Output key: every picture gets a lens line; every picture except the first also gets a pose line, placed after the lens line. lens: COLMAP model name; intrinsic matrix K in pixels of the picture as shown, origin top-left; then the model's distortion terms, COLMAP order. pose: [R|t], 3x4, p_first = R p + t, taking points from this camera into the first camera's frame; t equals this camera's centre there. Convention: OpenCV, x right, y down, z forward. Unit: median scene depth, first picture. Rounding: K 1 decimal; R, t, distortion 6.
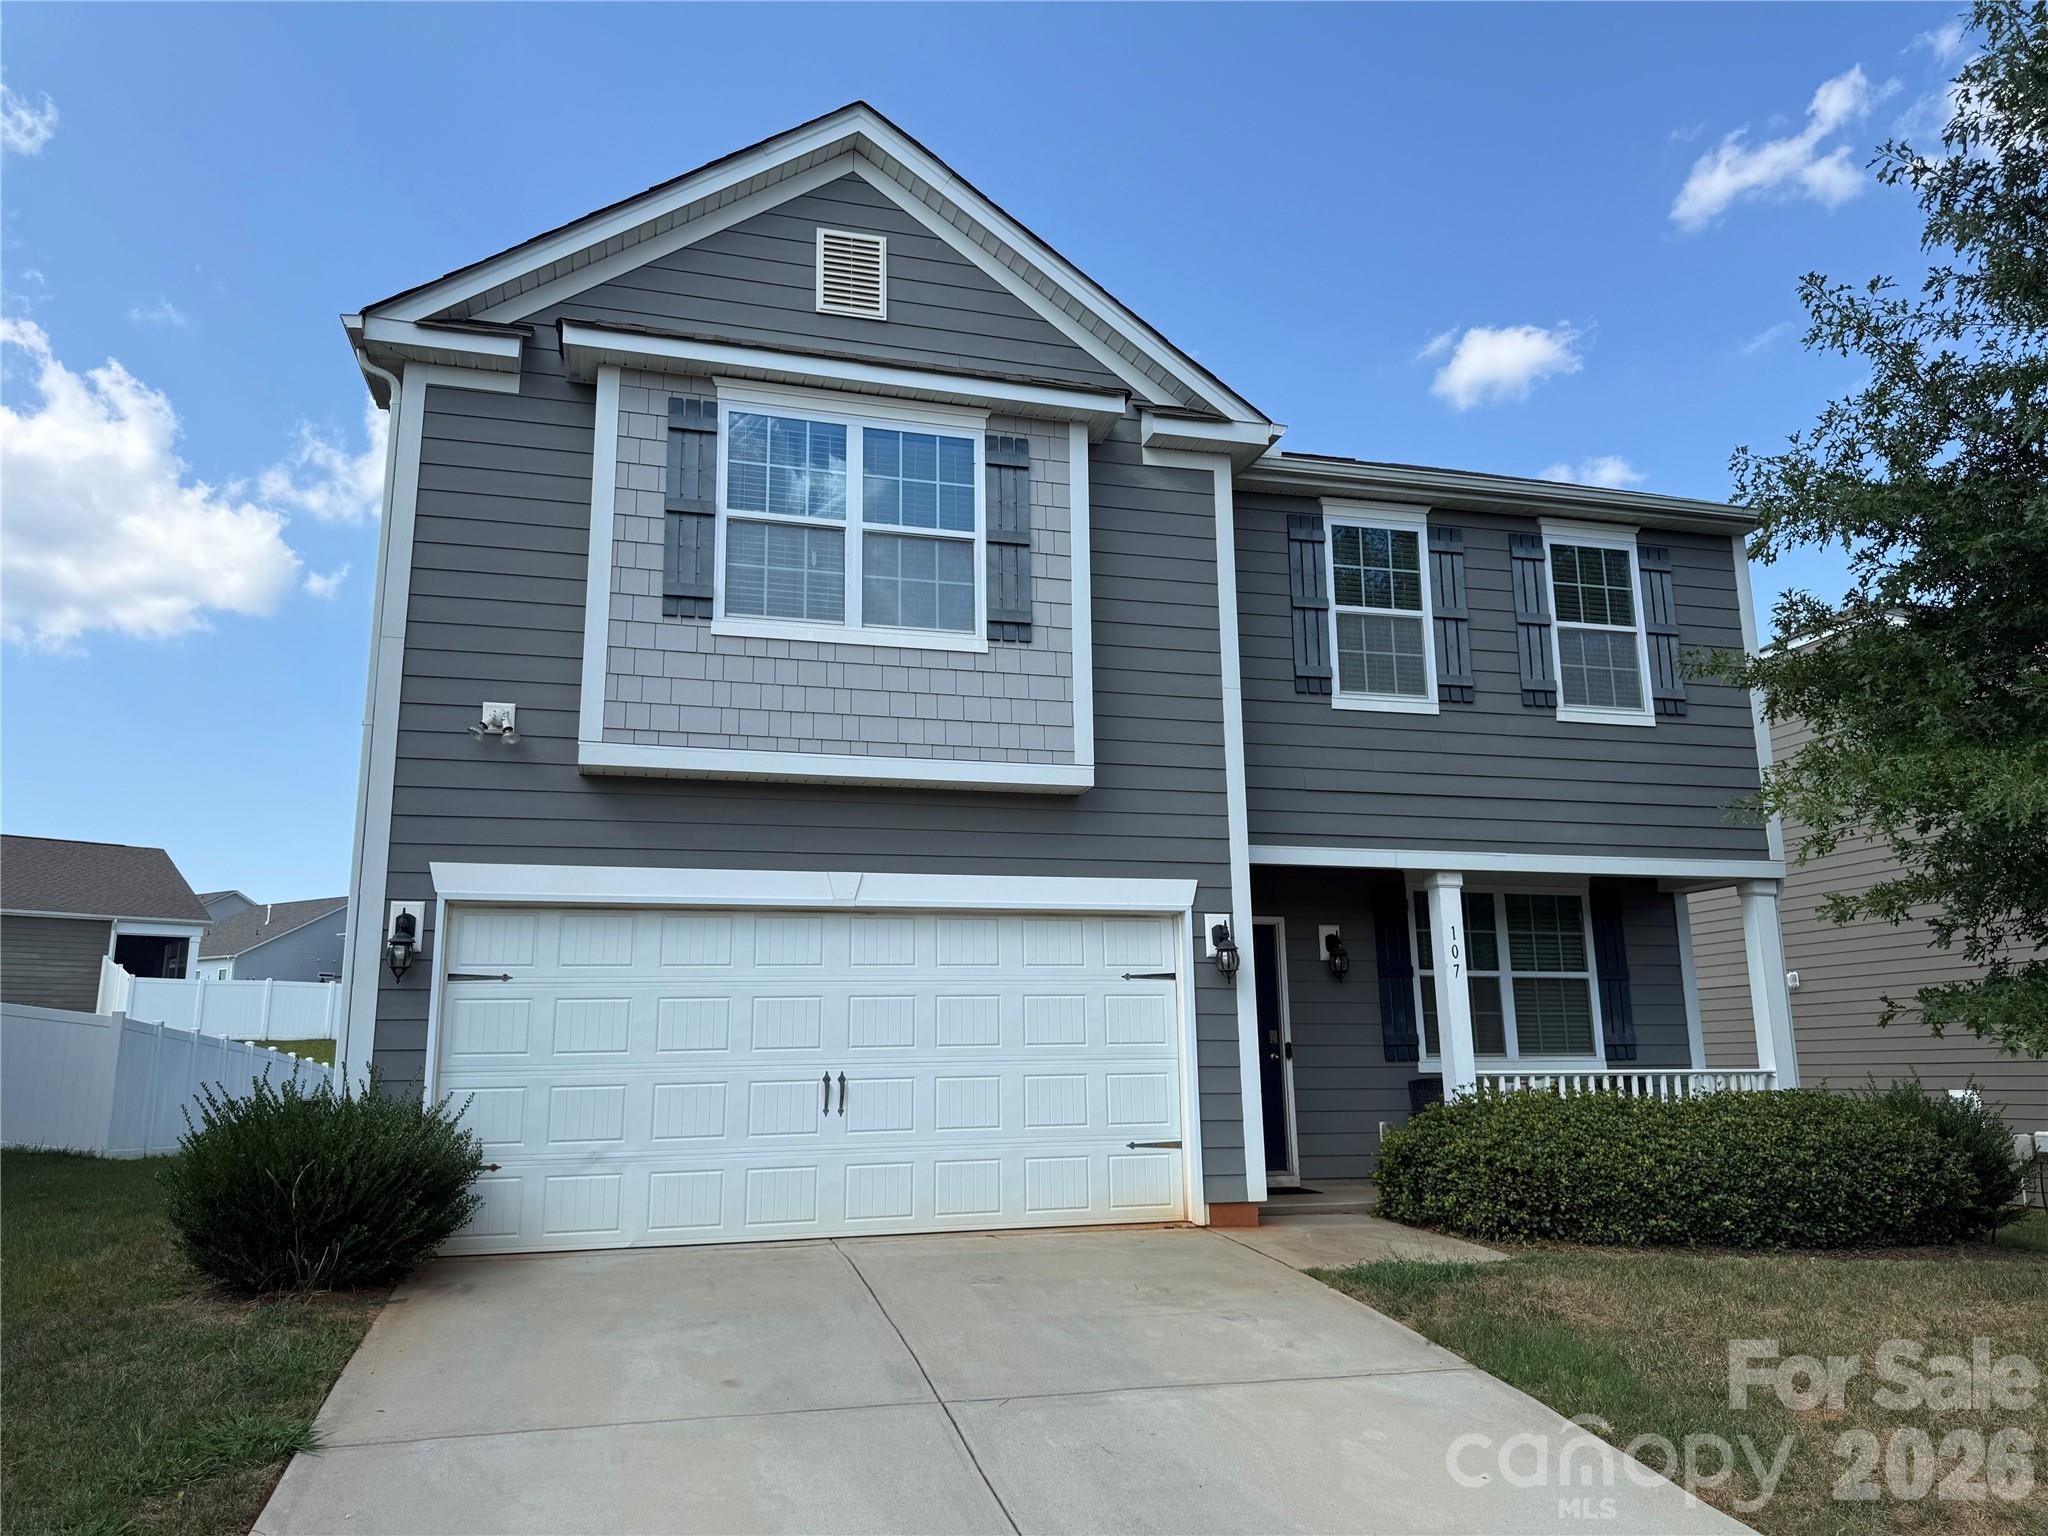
lens RADIAL K [[1437.0, 0, 953.7], [0, 1437.0, 771.4], [0, 0, 1]] dist [0.083811, -0.106179]
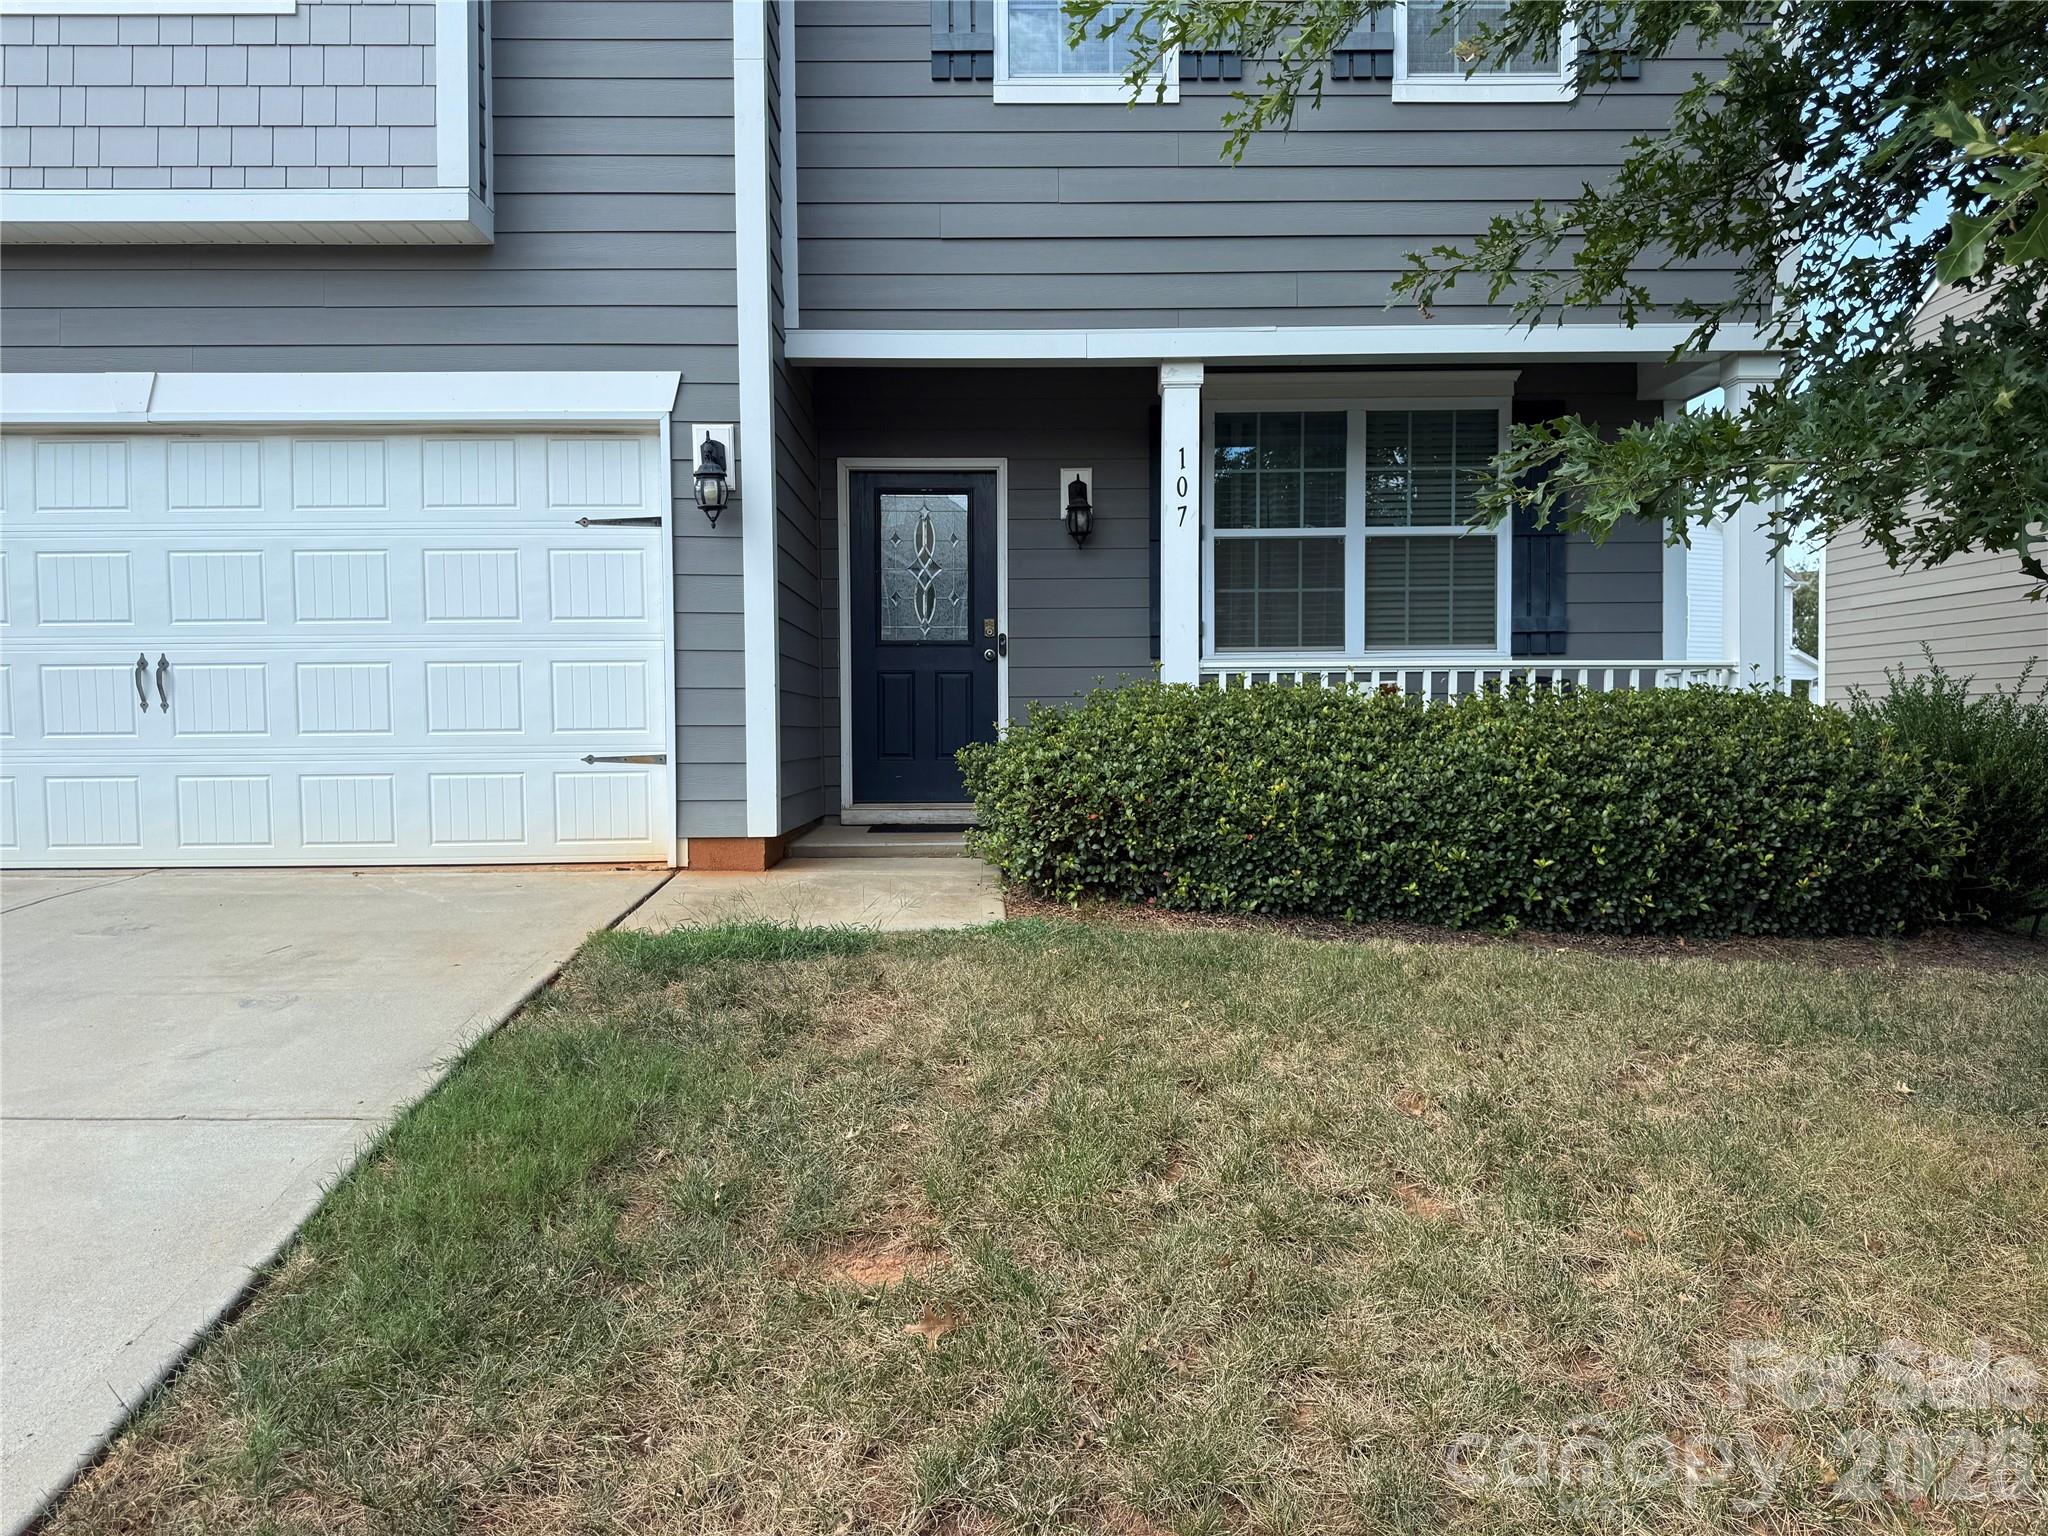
lens RADIAL K [[1437.0, 0, 953.7], [0, 1437.0, 771.4], [0, 0, 1]] dist [0.083811, -0.106179]
pose [[0.968576, 0.015265, -0.248249, 0.462955], [0.043125, 0.972689, 0.228070, 0.108209], [0.244951, -0.231608, 0.941465, 0.366804]]
